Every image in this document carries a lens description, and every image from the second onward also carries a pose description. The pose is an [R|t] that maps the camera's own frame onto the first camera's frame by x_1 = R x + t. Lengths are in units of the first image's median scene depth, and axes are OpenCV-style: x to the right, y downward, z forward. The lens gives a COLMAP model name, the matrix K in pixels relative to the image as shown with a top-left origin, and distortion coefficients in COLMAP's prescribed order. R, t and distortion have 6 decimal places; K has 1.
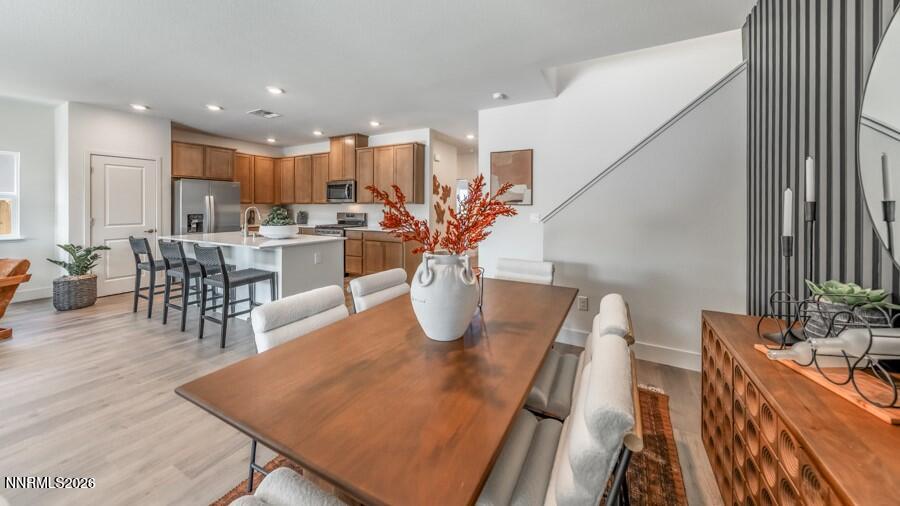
lens RADIAL K [[312.5, 0, 455.3], [0, 312.5, 207.4], [0, 0, 1]] dist [-0.007316, -0.001531]
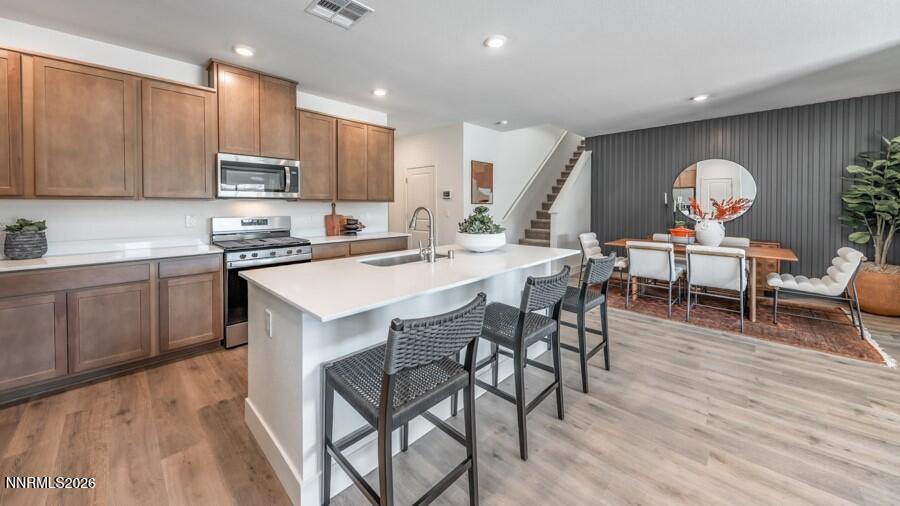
lens RADIAL K [[312.5, 0, 441.9], [0, 312.5, 211.3], [0, 0, 1]] dist [-0.007316, -0.001531]
pose [[0.294030, -0.019487, 0.955597, -0.891248], [0.003698, 0.999808, 0.019250, -0.002423], [-0.955789, -0.002126, 0.294046, 0.623804]]
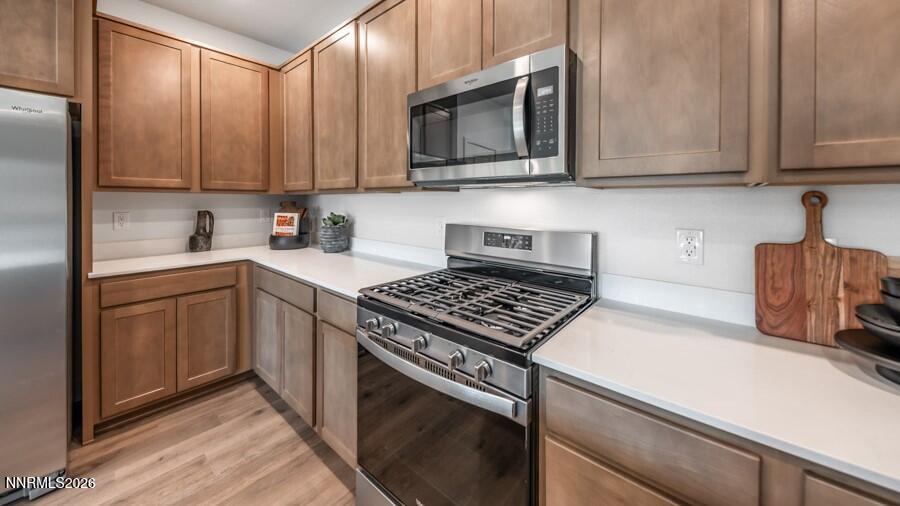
lens RADIAL K [[312.5, 0, 456.3], [0, 312.5, 200.2], [0, 0, 1]] dist [-0.007316, -0.001531]
pose [[0.979210, -0.000098, -0.202847, -0.384603], [-0.000106, 0.999999, -0.000997, -0.003295], [0.202847, 0.000998, 0.979210, 0.907211]]
